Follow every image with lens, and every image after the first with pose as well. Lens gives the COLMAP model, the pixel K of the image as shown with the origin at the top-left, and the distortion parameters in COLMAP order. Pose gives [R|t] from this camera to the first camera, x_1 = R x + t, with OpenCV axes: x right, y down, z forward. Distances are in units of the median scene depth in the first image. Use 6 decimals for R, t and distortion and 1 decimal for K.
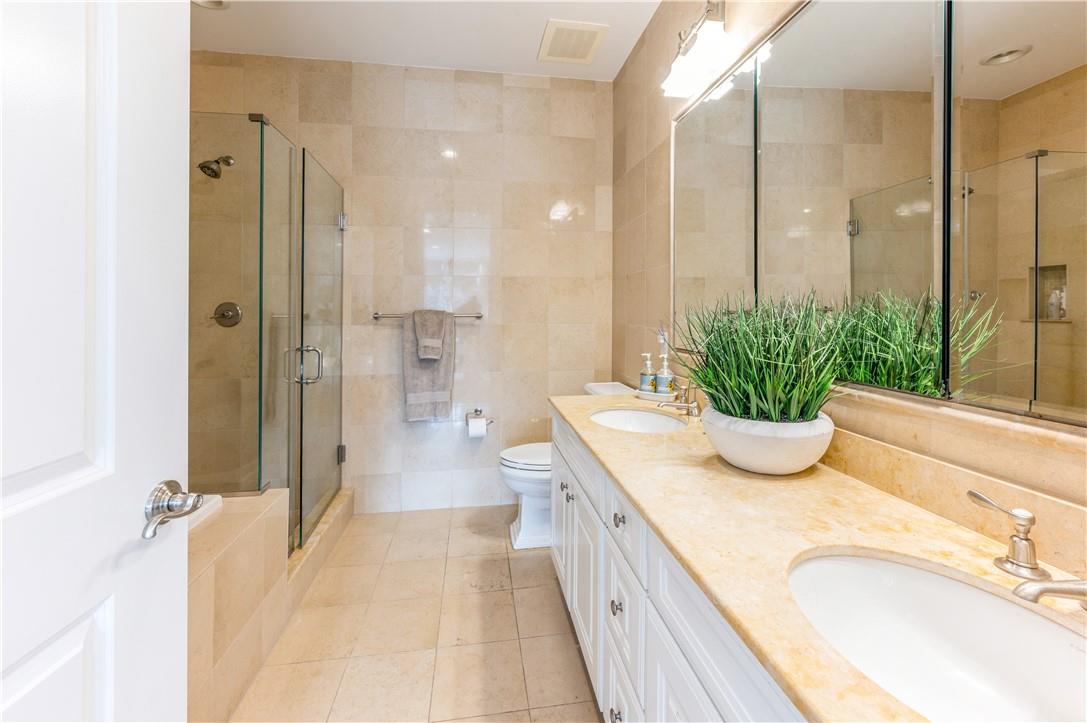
lens RADIAL K [[447.1, 0, 542.4], [0, 447.1, 277.3], [0, 0, 1]] dist [-0.000437, 0.000141]
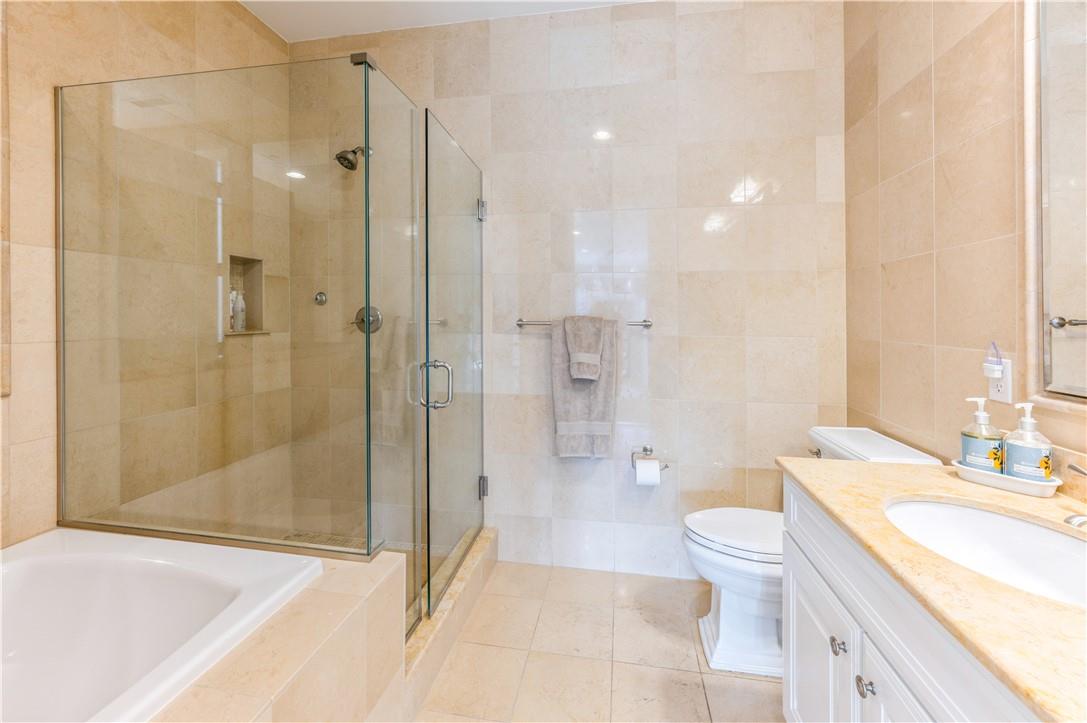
lens RADIAL K [[447.8, 0, 543.4], [0, 447.8, 322.5], [0, 0, 1]] dist [0.000532, 0.000524]
pose [[0.947160, 0.010755, -0.320582, -0.073562], [0.016575, 0.996461, 0.082400, 0.020284], [0.320333, -0.083360, 0.943630, 0.257859]]
